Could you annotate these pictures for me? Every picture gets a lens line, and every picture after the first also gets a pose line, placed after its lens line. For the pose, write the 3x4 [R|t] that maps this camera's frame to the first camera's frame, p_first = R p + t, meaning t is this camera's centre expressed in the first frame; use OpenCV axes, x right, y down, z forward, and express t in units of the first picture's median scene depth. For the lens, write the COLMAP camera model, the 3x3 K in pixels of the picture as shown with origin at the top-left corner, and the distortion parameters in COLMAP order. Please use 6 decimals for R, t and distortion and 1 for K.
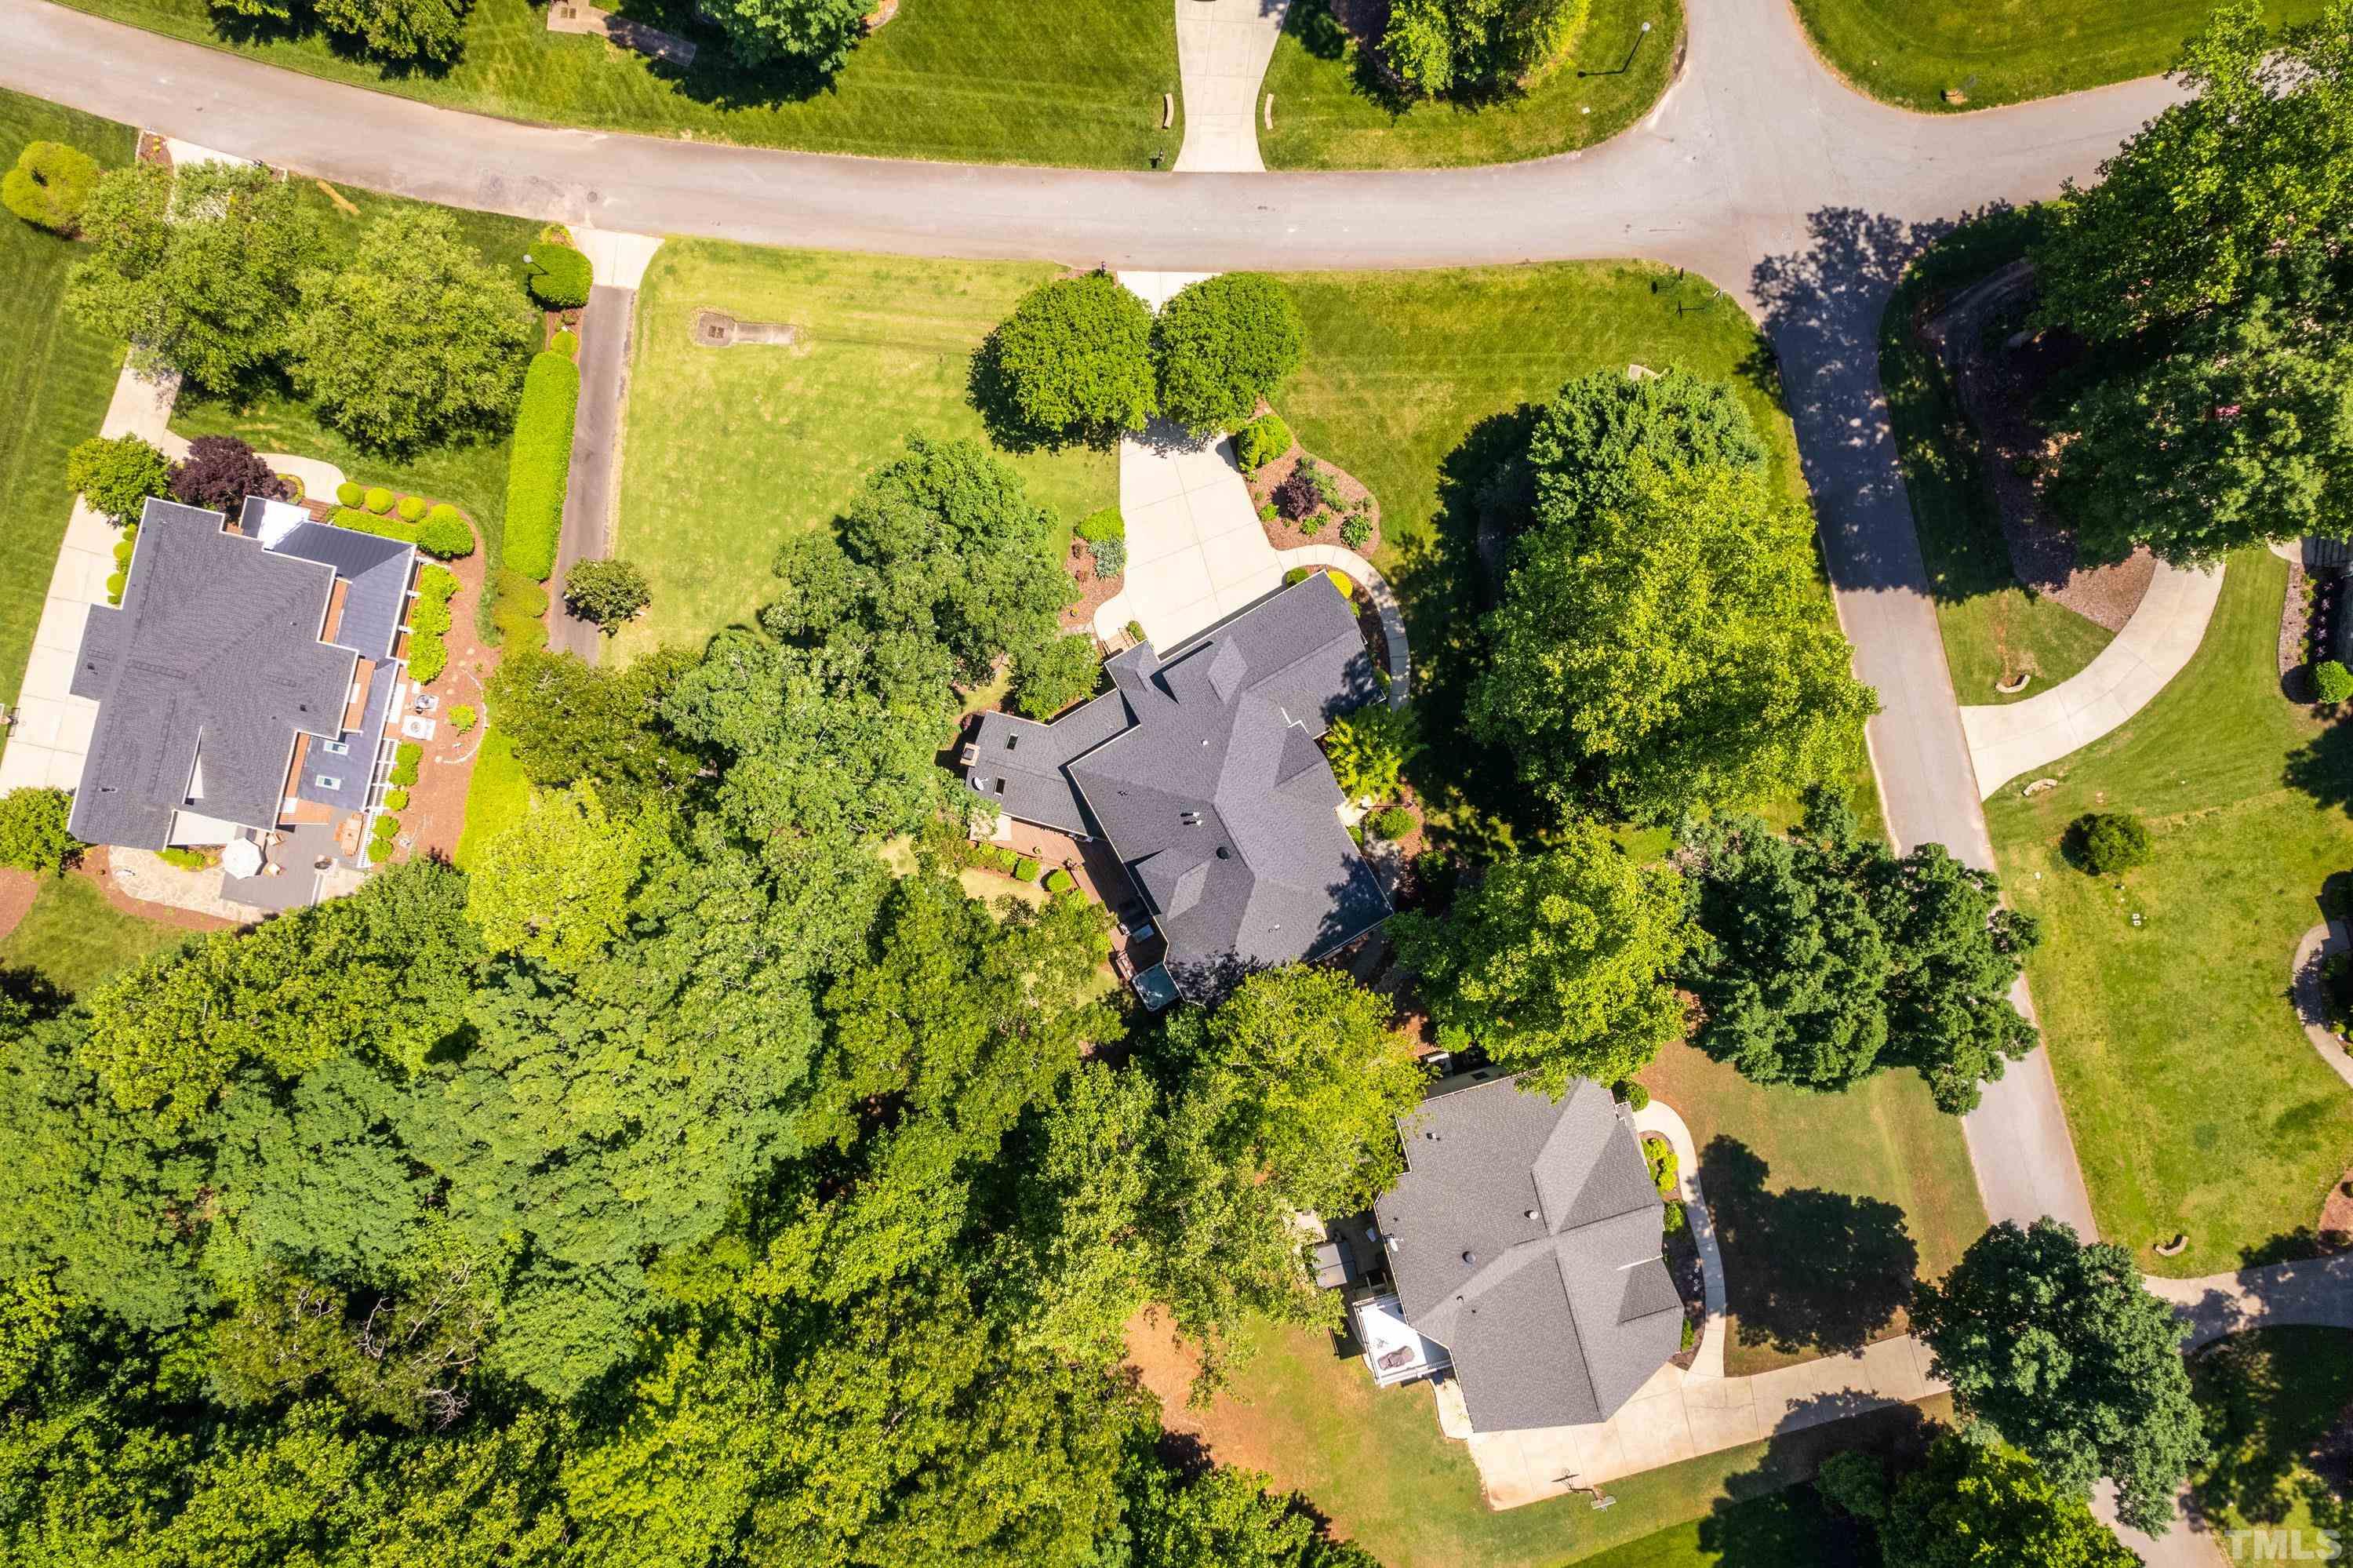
lens RADIAL K [[1498.1, 0, 1194.7], [0, 1498.1, 854.2], [0, 0, 1]] dist [-0.072836, 0.062483]
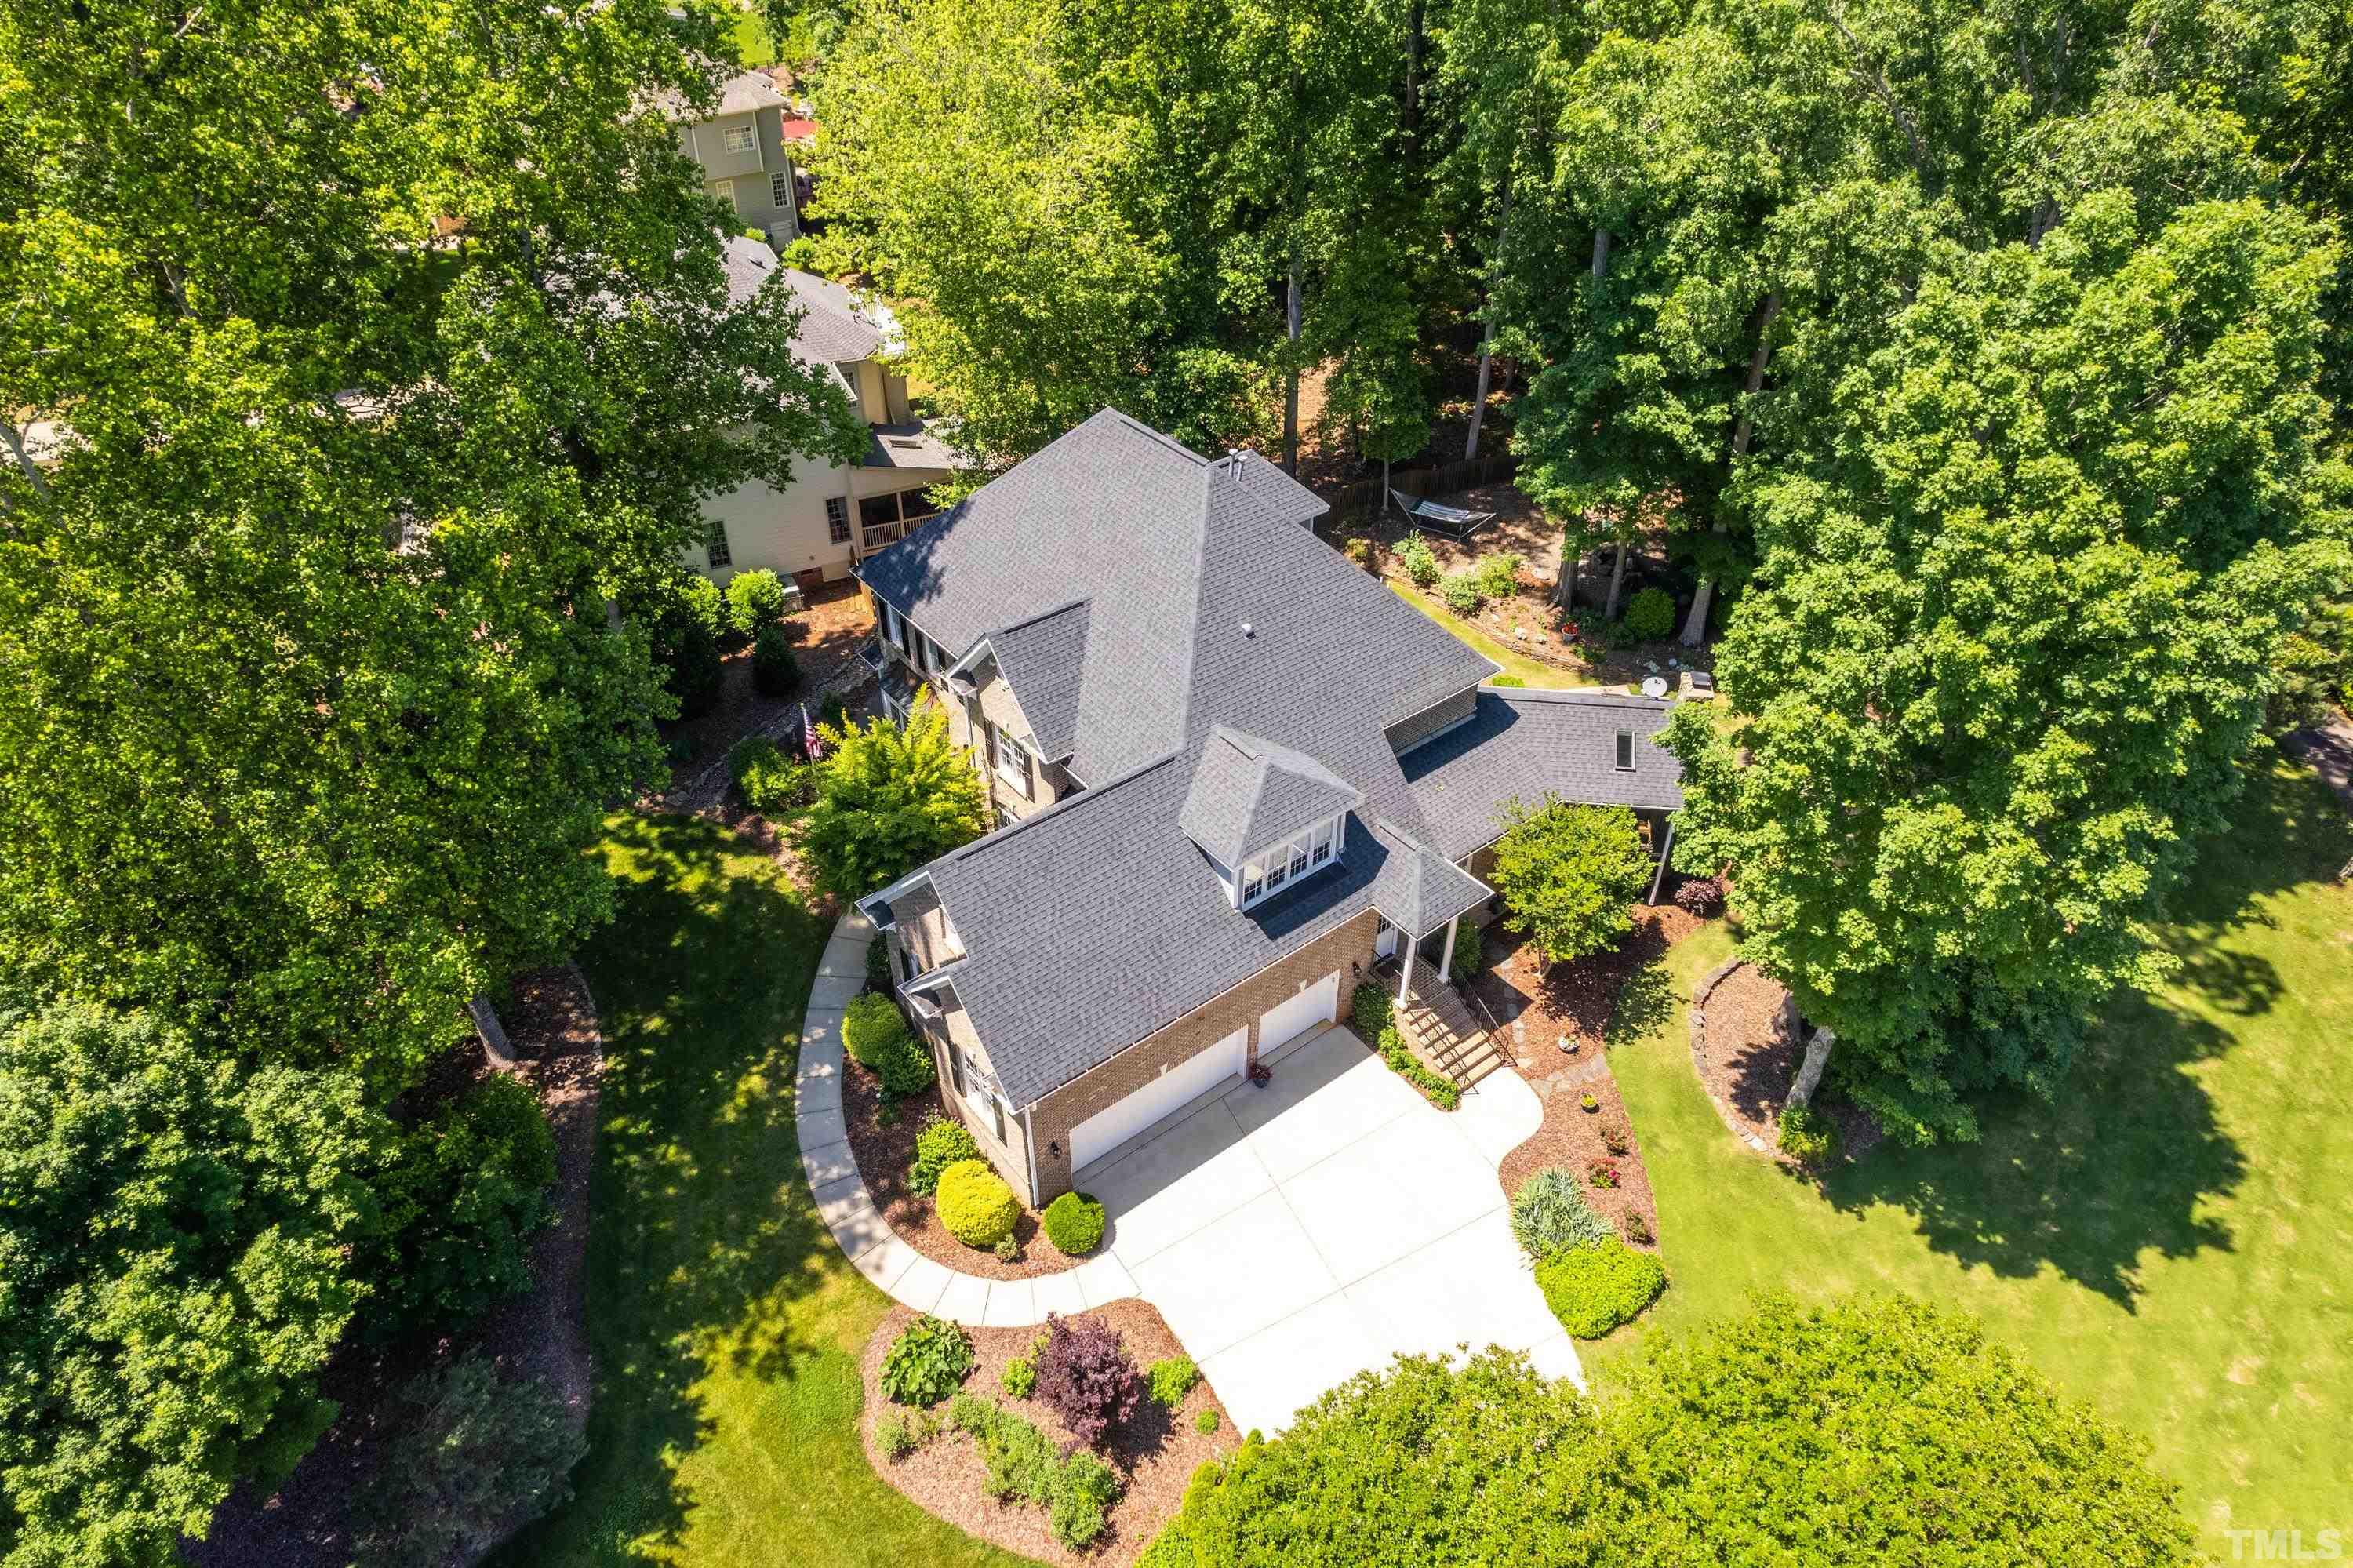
lens RADIAL K [[1498.1, 0, 1182.0], [0, 1498.1, 784.3], [0, 0, 1]] dist [-0.072836, 0.062483]
pose [[-0.988194, 0.096011, -0.119391, 0.075920], [-0.153188, -0.607004, 0.779795, -0.424300], [0.002398, 0.788878, 0.614546, 0.671173]]
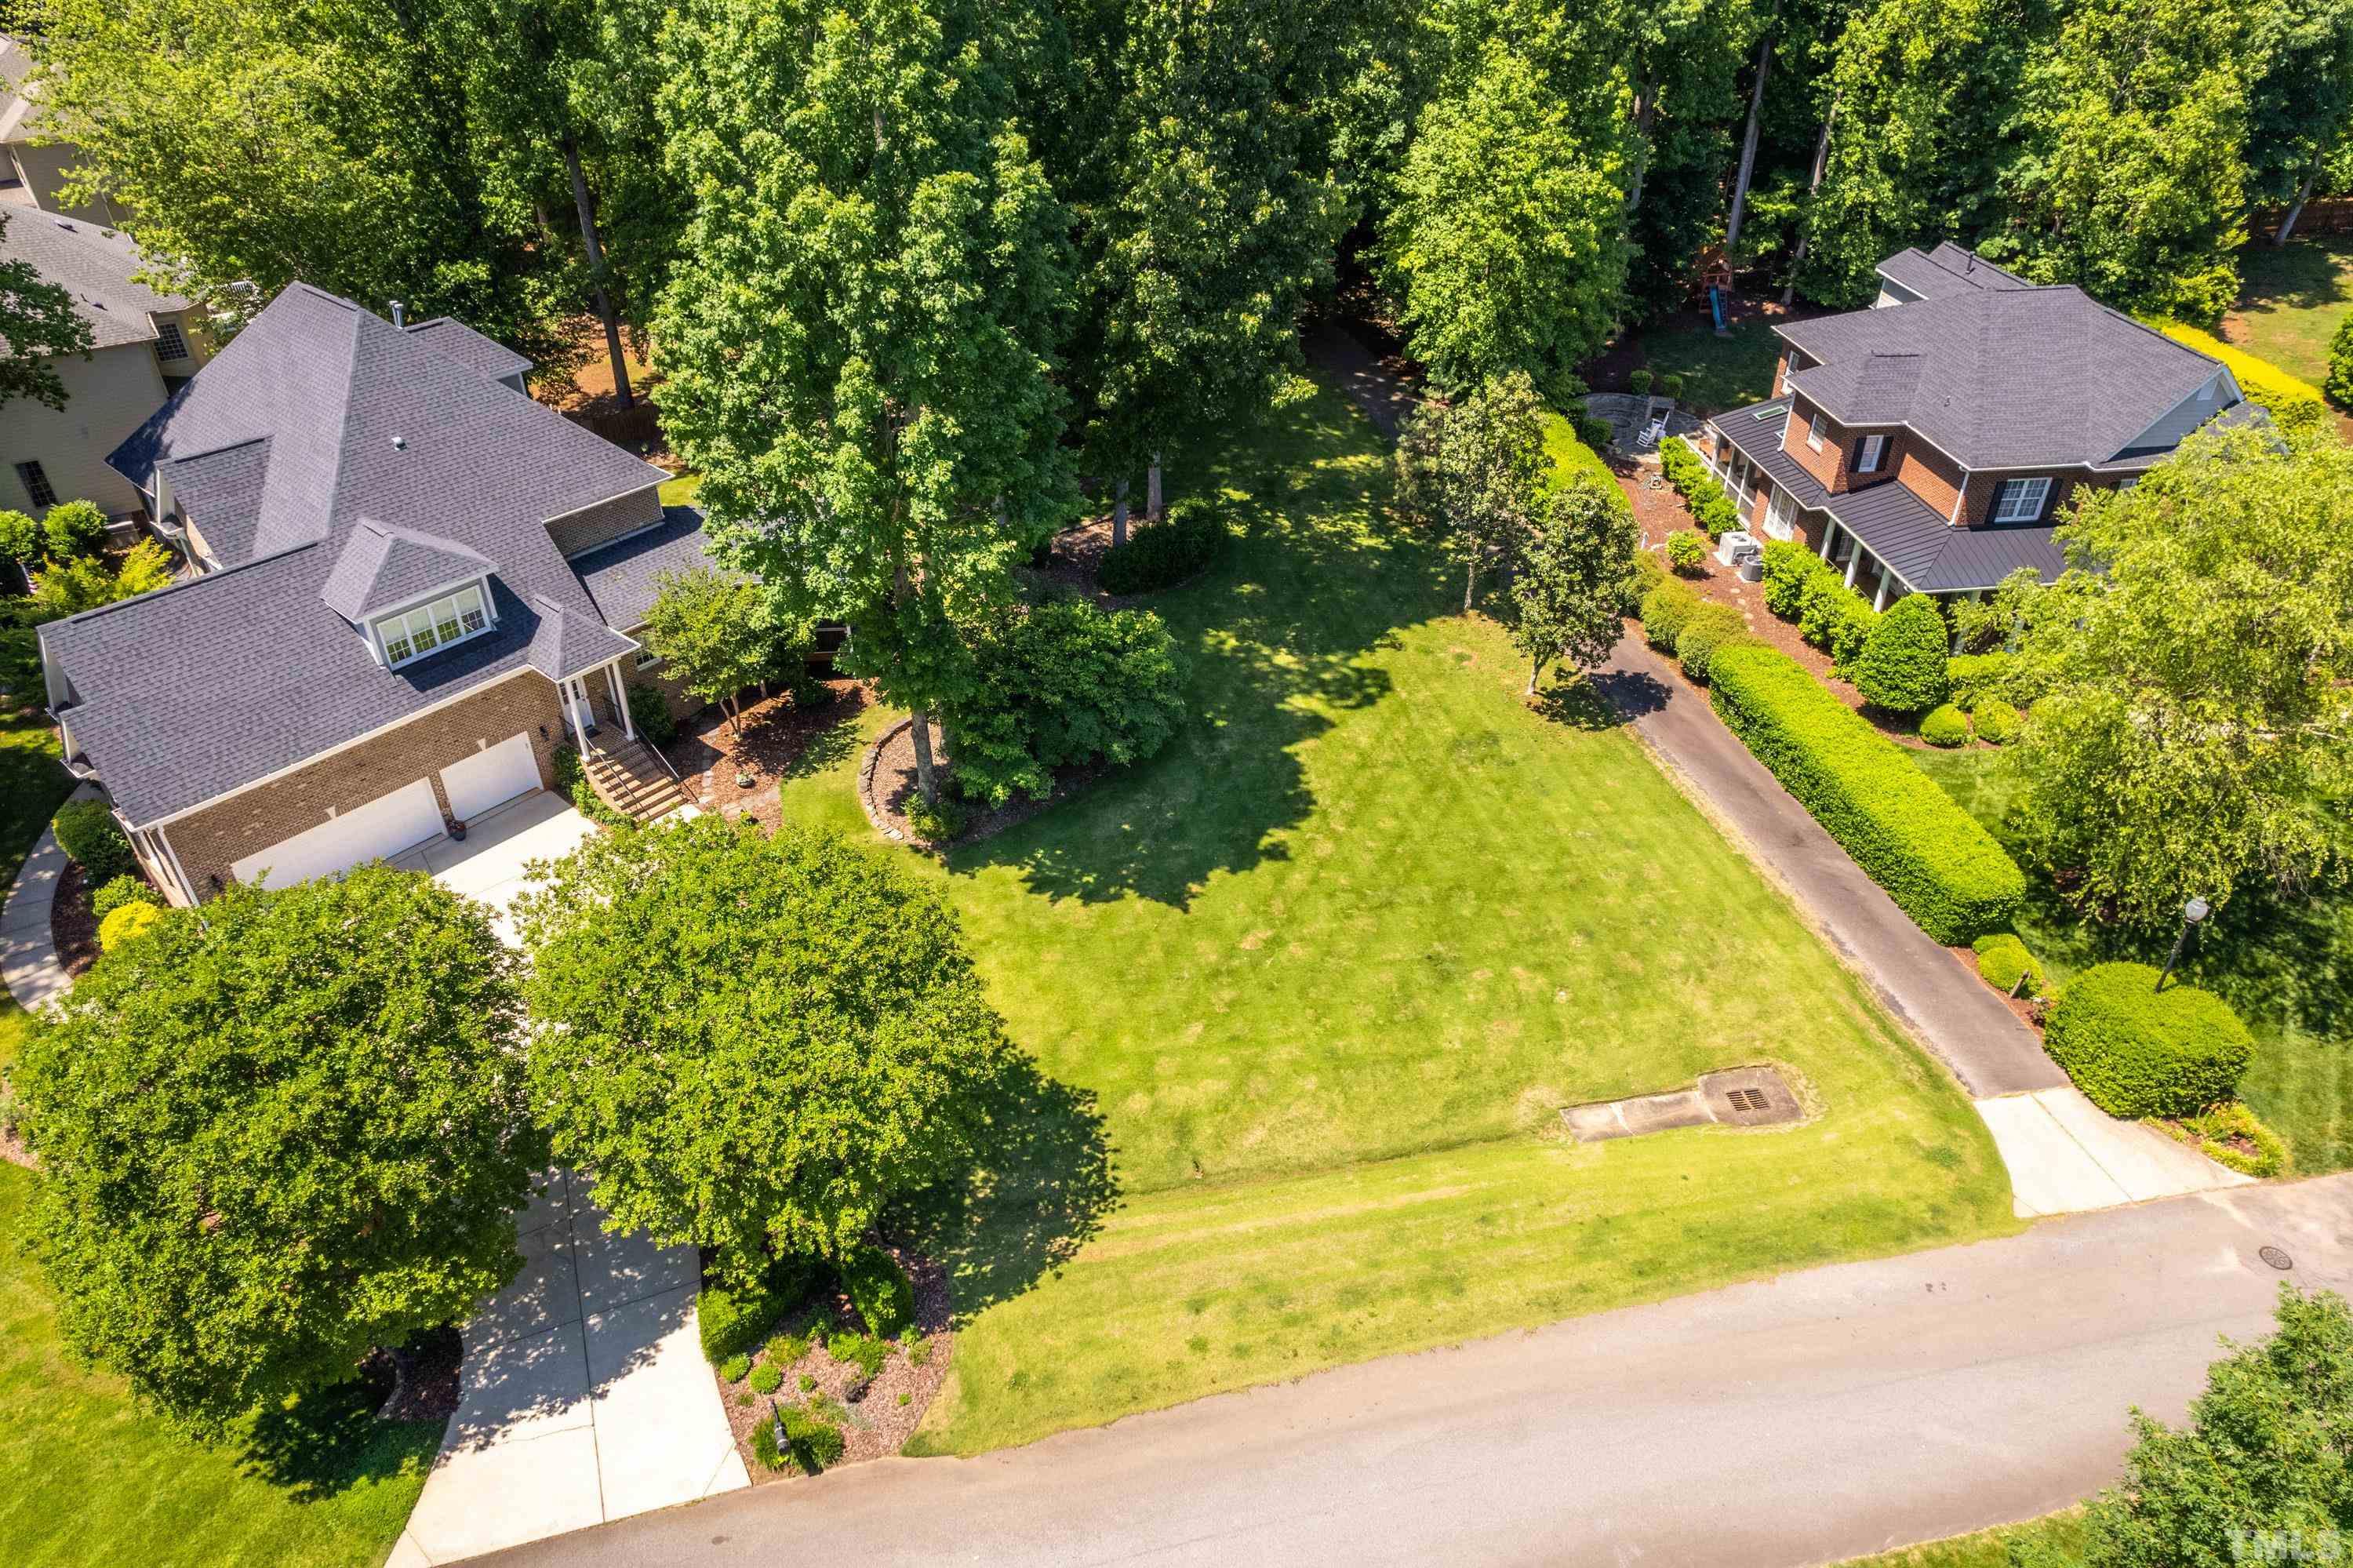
lens RADIAL K [[1498.1, 0, 1171.4], [0, 1498.1, 785.1], [0, 0, 1]] dist [-0.072836, 0.062483]
pose [[-0.940884, 0.197322, -0.275322, -0.080210], [-0.338664, -0.531954, 0.776100, -0.590424], [0.006683, 0.823461, 0.567333, 0.717325]]
